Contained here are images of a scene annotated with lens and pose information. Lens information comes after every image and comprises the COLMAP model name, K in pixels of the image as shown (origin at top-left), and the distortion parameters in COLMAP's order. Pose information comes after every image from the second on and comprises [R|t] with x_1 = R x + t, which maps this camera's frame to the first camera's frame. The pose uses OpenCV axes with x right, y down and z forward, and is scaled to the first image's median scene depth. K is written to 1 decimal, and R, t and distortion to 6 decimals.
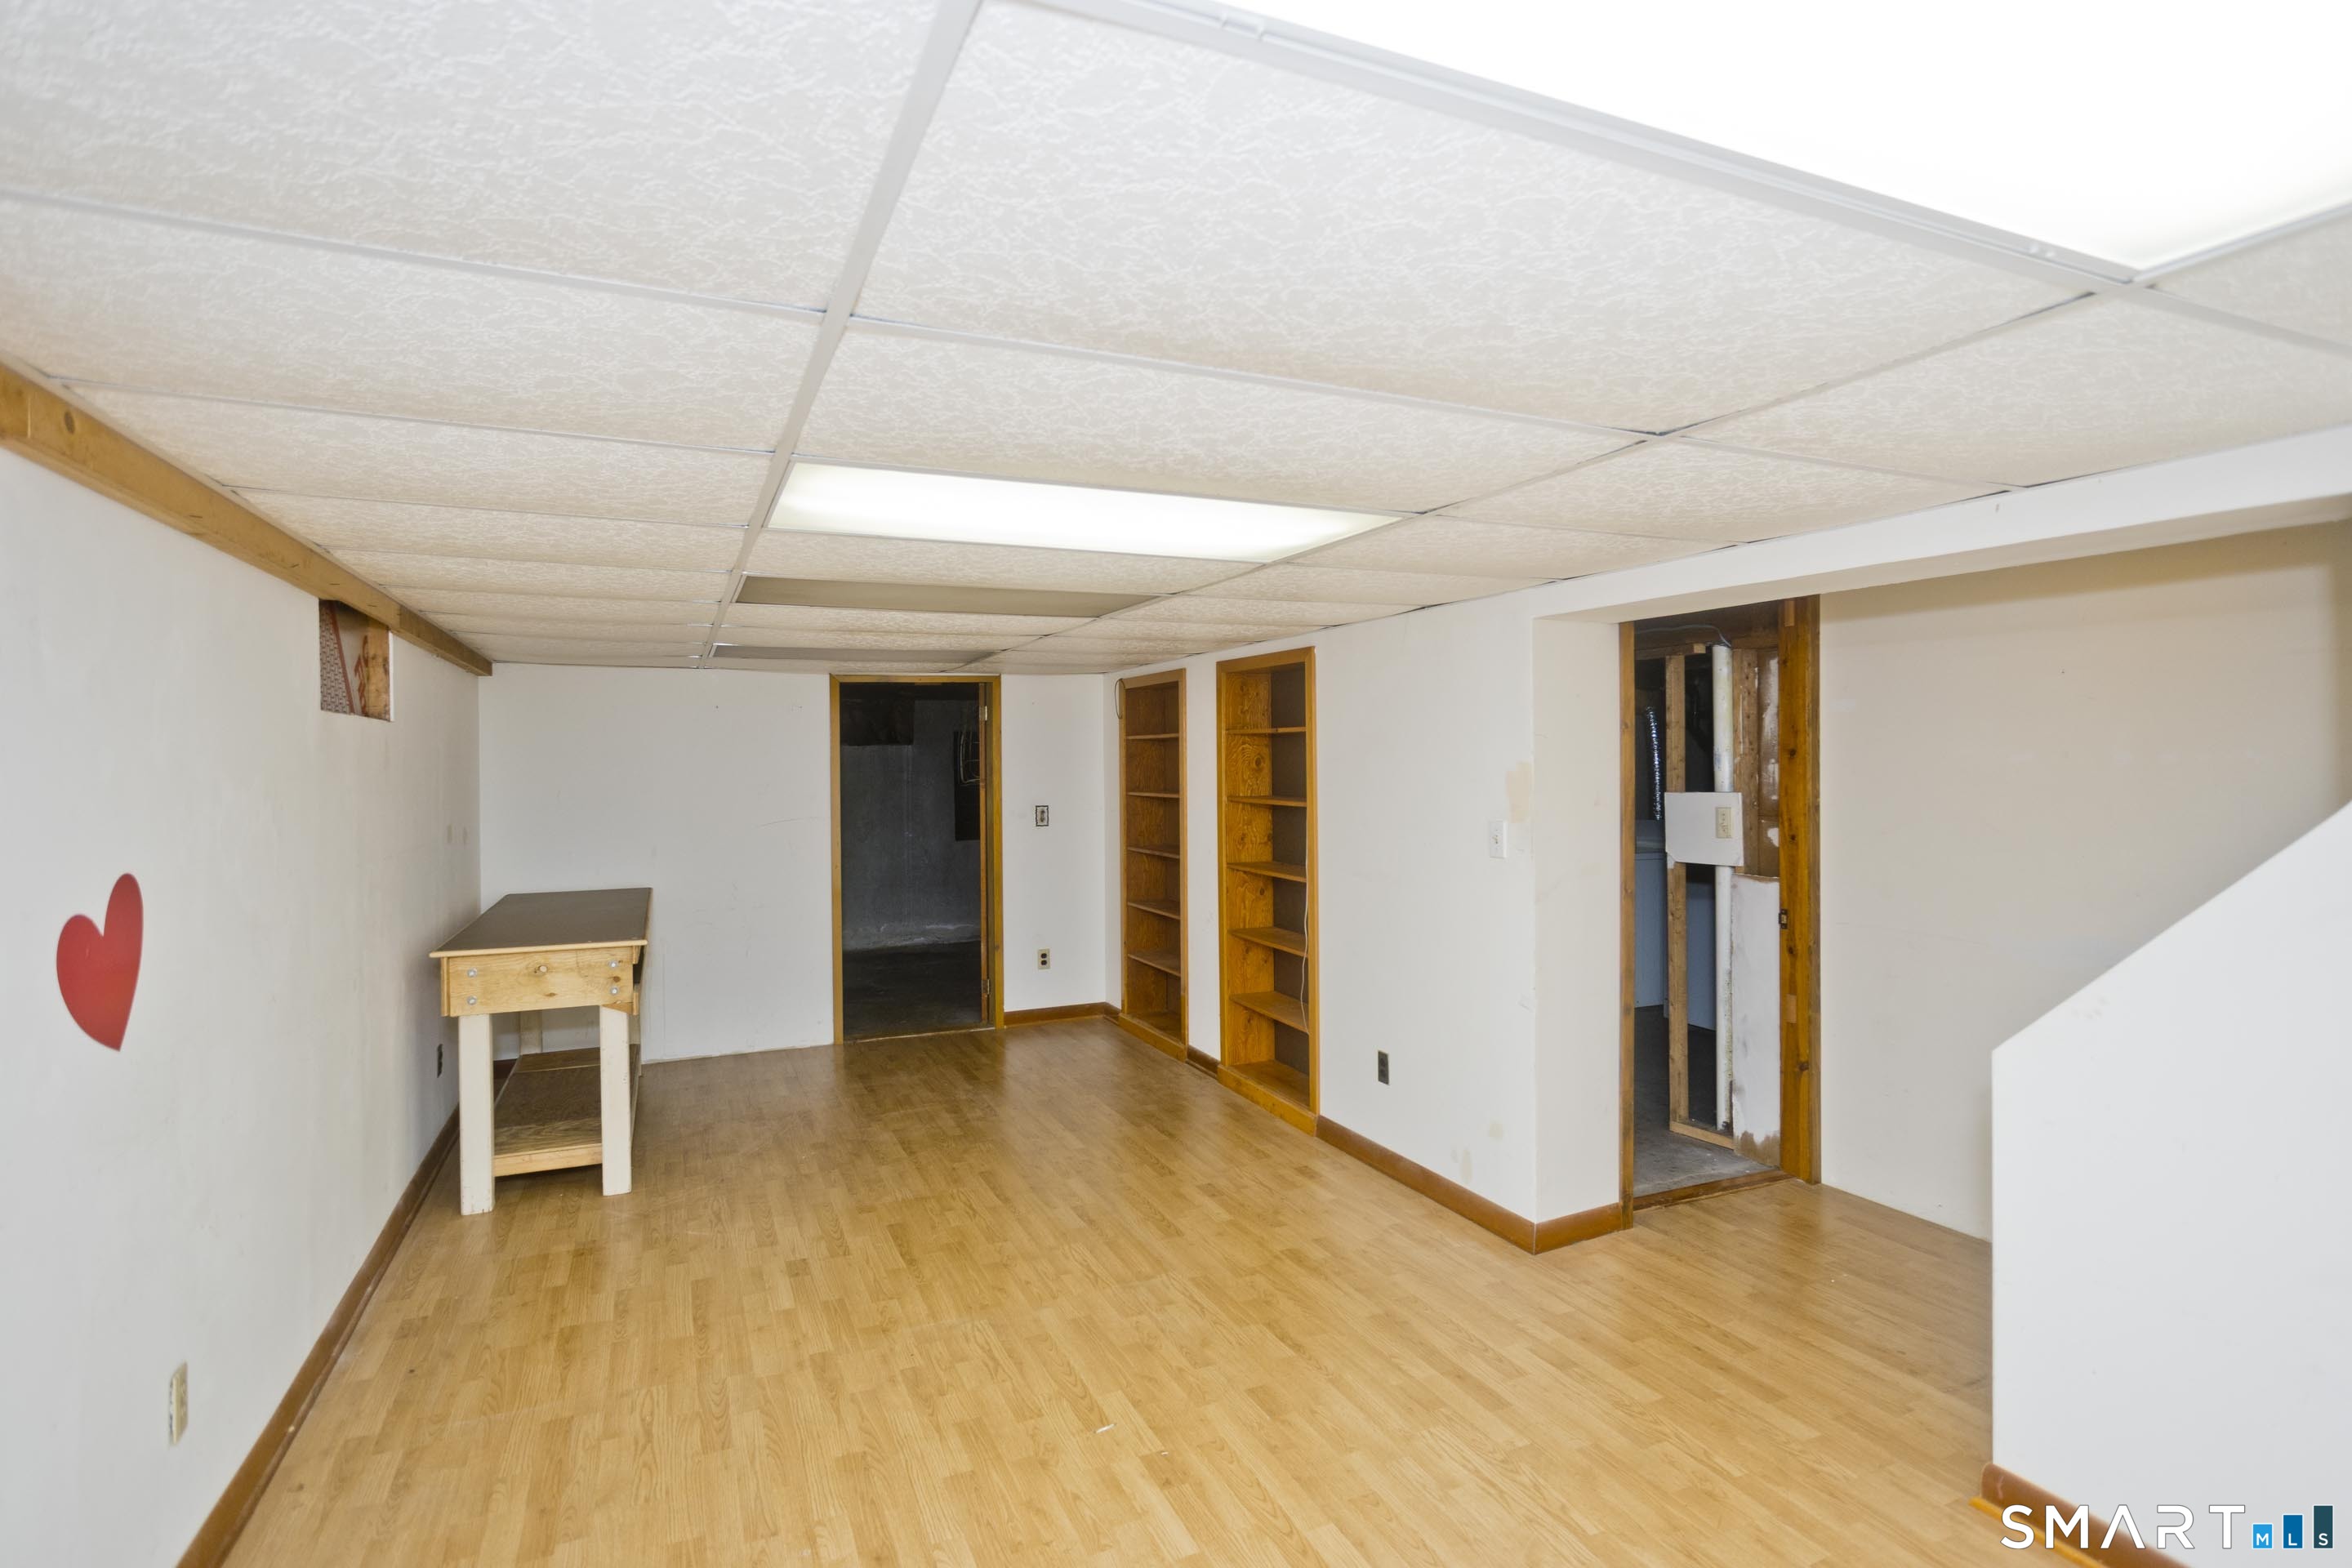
lens RADIAL K [[1154.1, 0, 1167.8], [0, 1154.1, 775.3], [0, 0, 1]] dist [-0.025676, 0.005754]
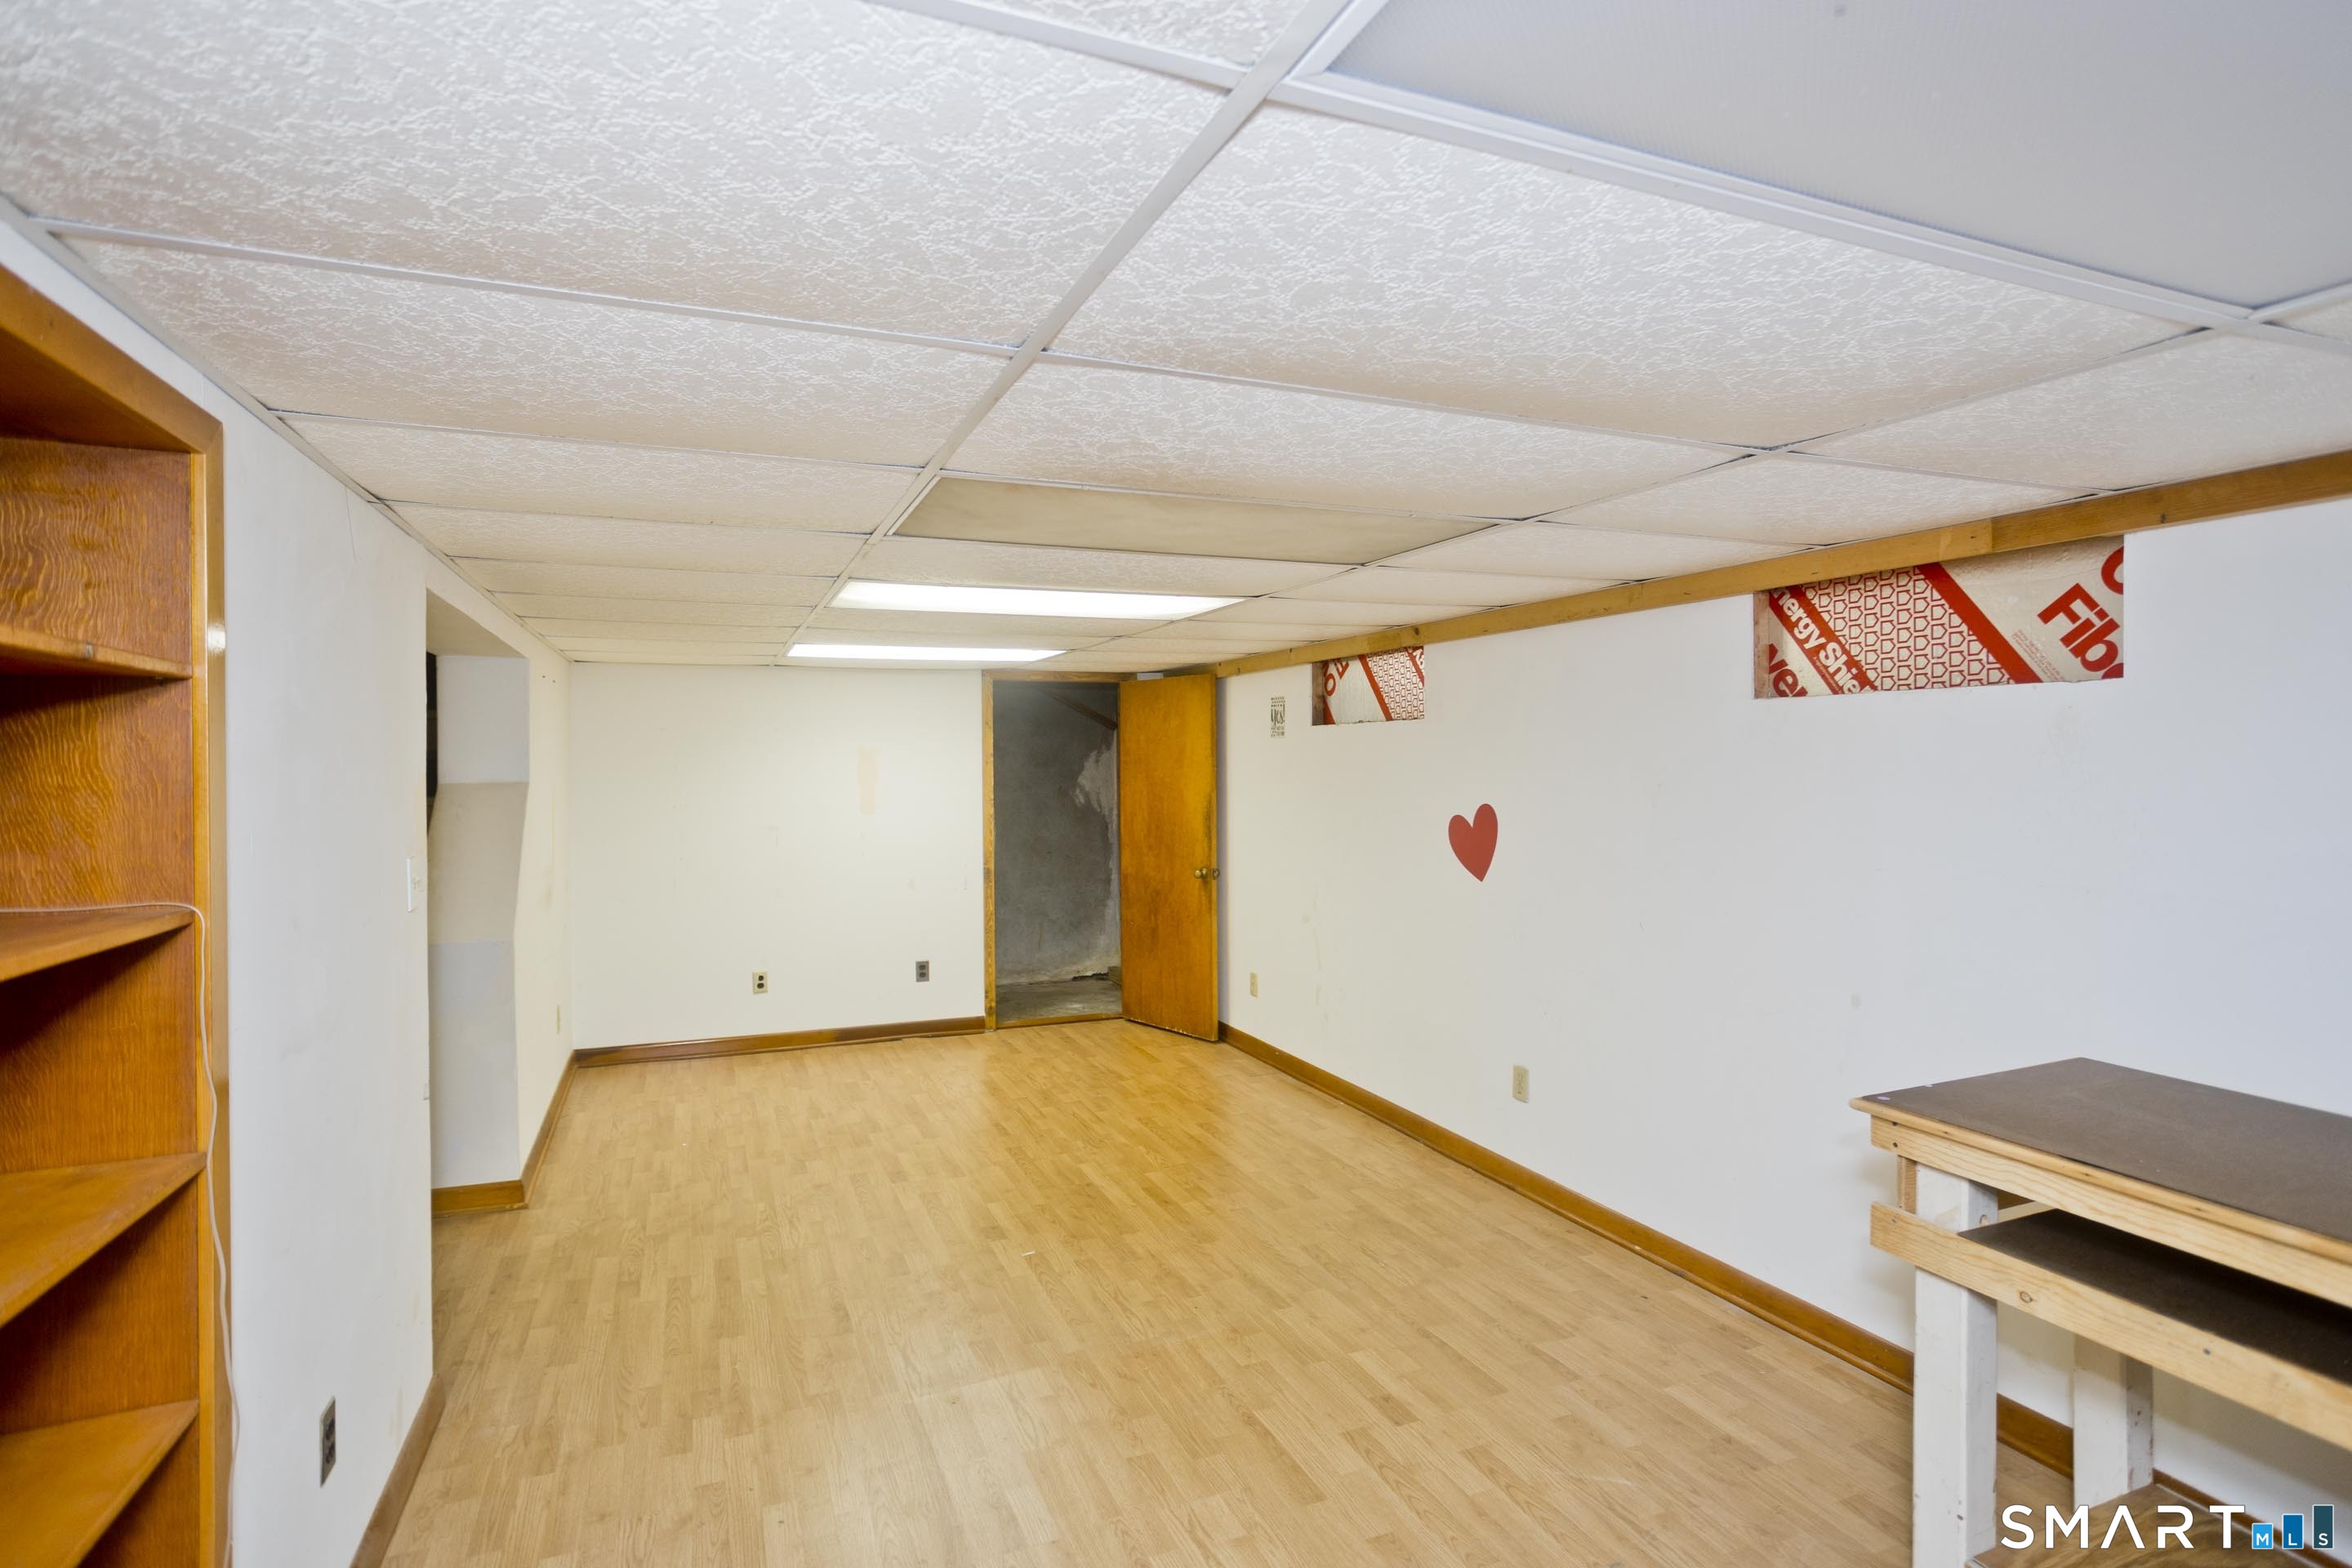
lens RADIAL K [[1154.1, 0, 1181.5], [0, 1154.1, 768.0], [0, 0, 1]] dist [-0.025676, 0.005754]
pose [[-0.999721, 0.018485, 0.014684, -0.237887], [0.018740, 0.999672, 0.017463, -0.019973], [-0.014357, 0.017733, -0.999740, 2.100048]]
